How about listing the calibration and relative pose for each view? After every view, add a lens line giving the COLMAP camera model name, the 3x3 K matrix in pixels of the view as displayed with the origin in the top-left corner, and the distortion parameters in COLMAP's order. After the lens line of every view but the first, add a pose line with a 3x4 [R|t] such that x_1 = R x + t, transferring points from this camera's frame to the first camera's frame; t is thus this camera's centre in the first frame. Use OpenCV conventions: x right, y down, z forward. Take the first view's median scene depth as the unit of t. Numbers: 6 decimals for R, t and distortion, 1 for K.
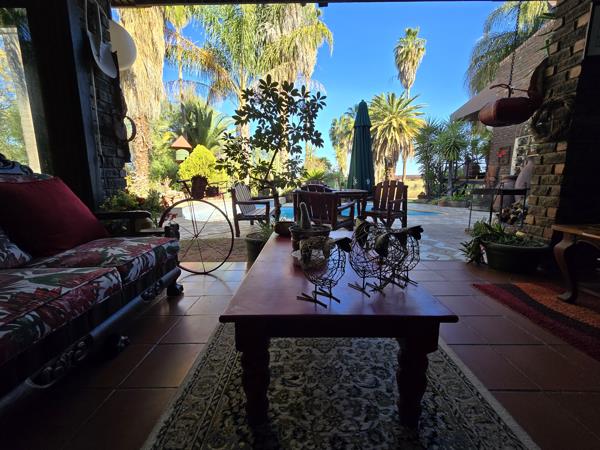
lens RADIAL K [[247.9, 0, 299.2], [0, 247.9, 222.0], [0, 0, 1]] dist [0.002617, 0.000269]
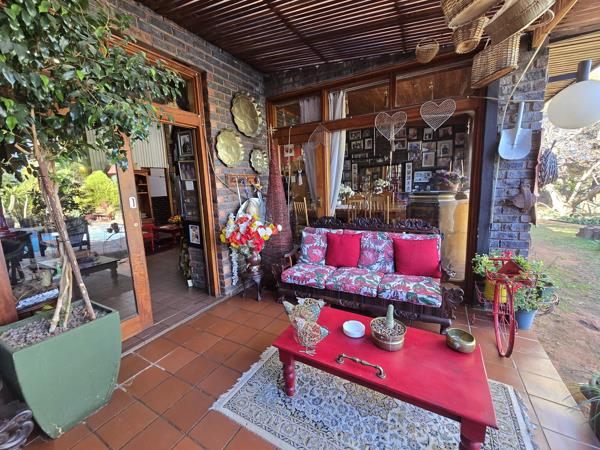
lens RADIAL K [[247.9, 0, 299.2], [0, 247.9, 222.0], [0, 0, 1]] dist [0.002617, 0.000269]
pose [[-0.477161, 0.150558, -0.865823, 0.339774], [-0.107831, 0.967741, 0.227707, -0.192238], [0.872175, 0.202016, -0.445533, 0.286288]]
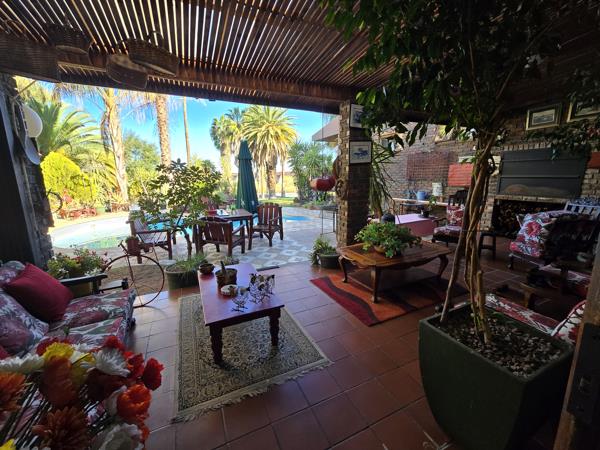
lens RADIAL K [[243.3, 0, 298.6], [0, 243.3, 221.5], [0, 0, 1]] dist [-0.001798, -0.000222]
pose [[0.899552, -0.082807, 0.428894, -0.061303], [0.074963, 0.996565, 0.035184, -0.105563], [-0.430334, 0.000501, 0.902669, -0.255859]]
